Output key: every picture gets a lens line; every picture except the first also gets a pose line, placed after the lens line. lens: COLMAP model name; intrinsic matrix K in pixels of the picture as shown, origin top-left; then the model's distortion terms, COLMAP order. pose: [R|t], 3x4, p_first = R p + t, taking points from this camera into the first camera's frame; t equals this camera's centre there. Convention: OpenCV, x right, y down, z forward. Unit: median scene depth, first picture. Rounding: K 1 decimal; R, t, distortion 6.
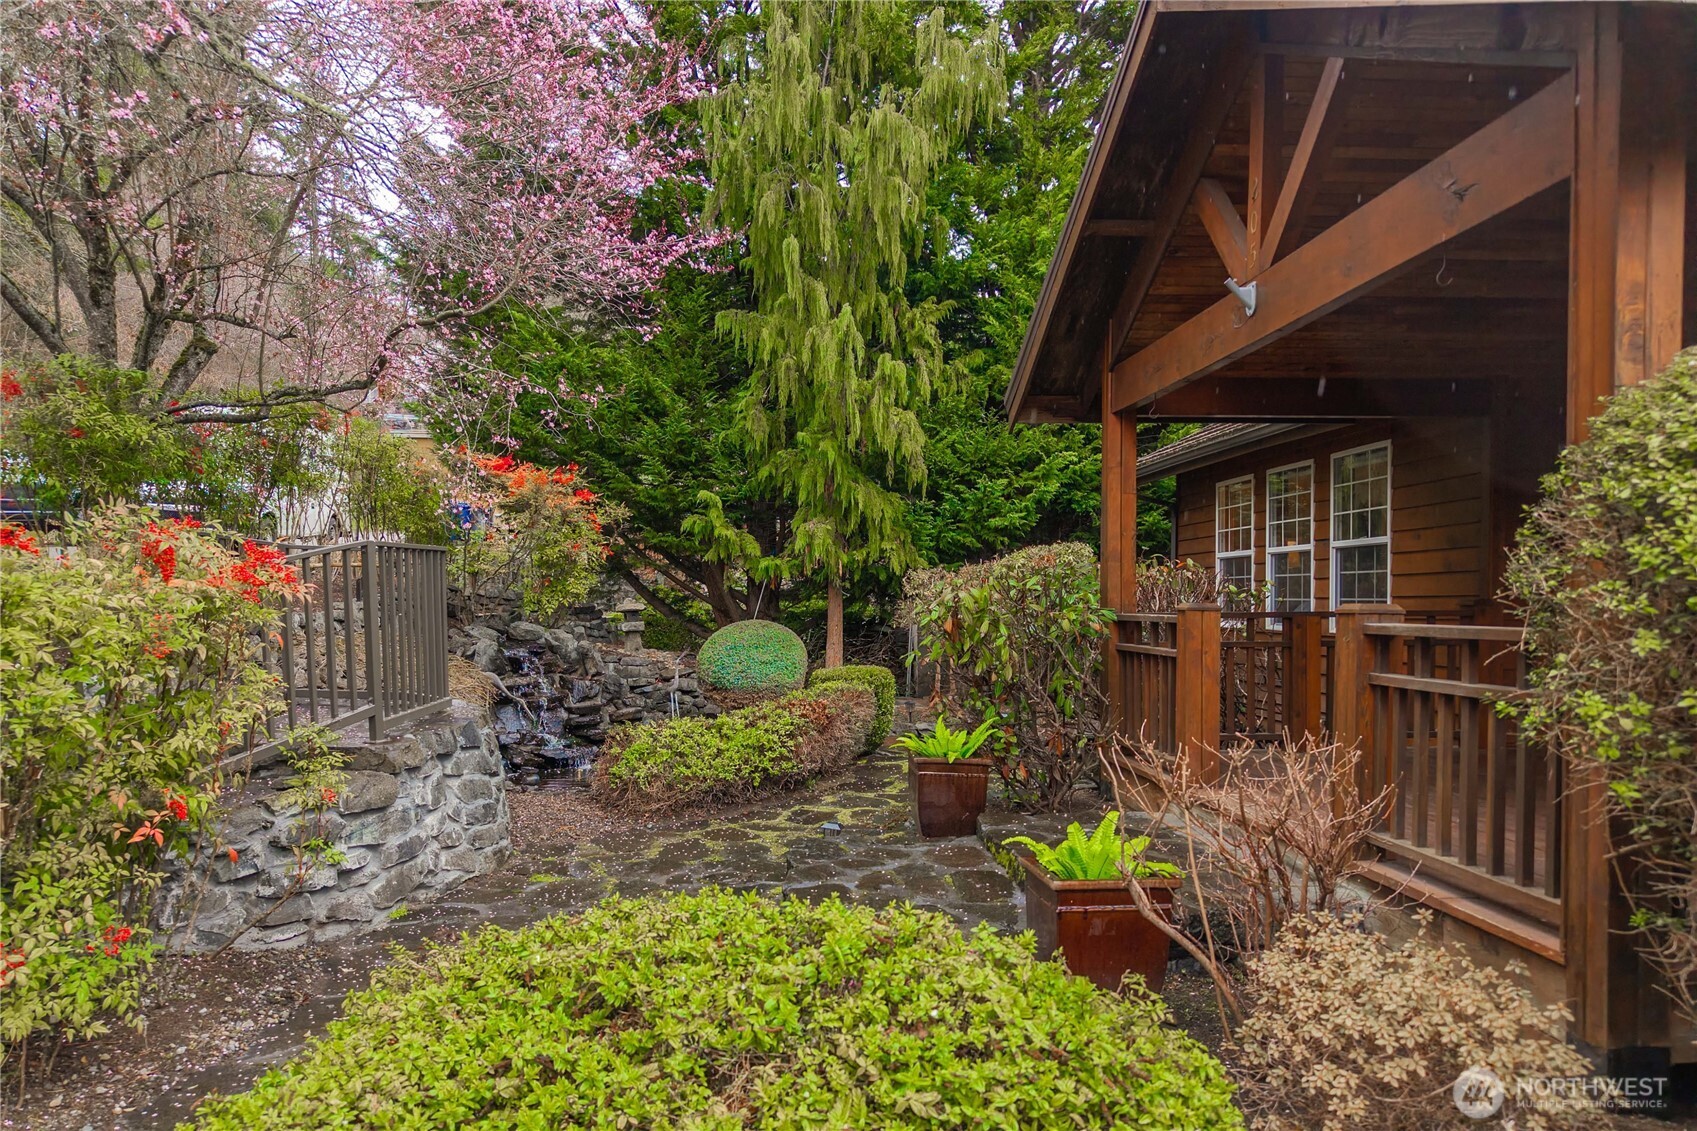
lens RADIAL K [[1179.4, 0, 847.3], [0, 1179.4, 625.7], [0, 0, 1]] dist [0.025941, -0.003251]
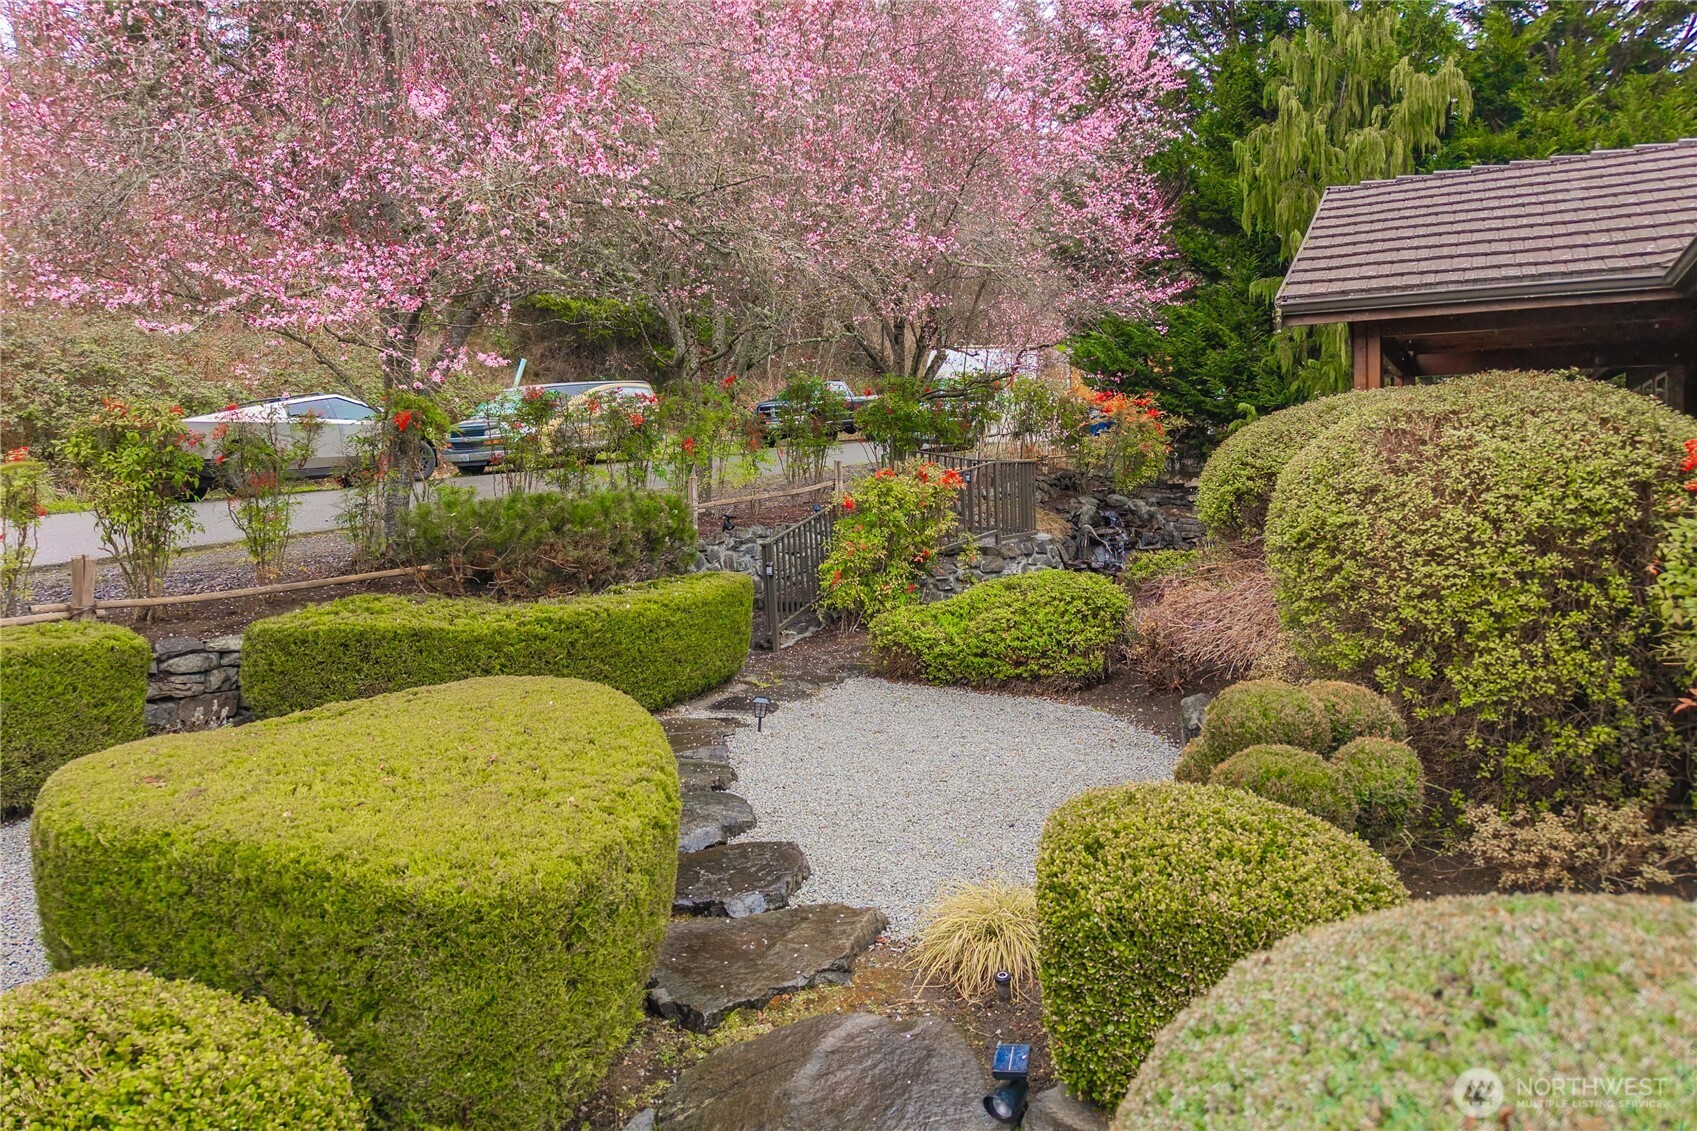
lens RADIAL K [[1179.4, 0, 847.3], [0, 1179.4, 625.7], [0, 0, 1]] dist [0.025941, -0.003251]
pose [[0.837207, 0.067067, -0.542758, 0.478699], [-0.007472, 0.993762, 0.111271, -0.003193], [0.546835, -0.089101, 0.832486, -0.855360]]
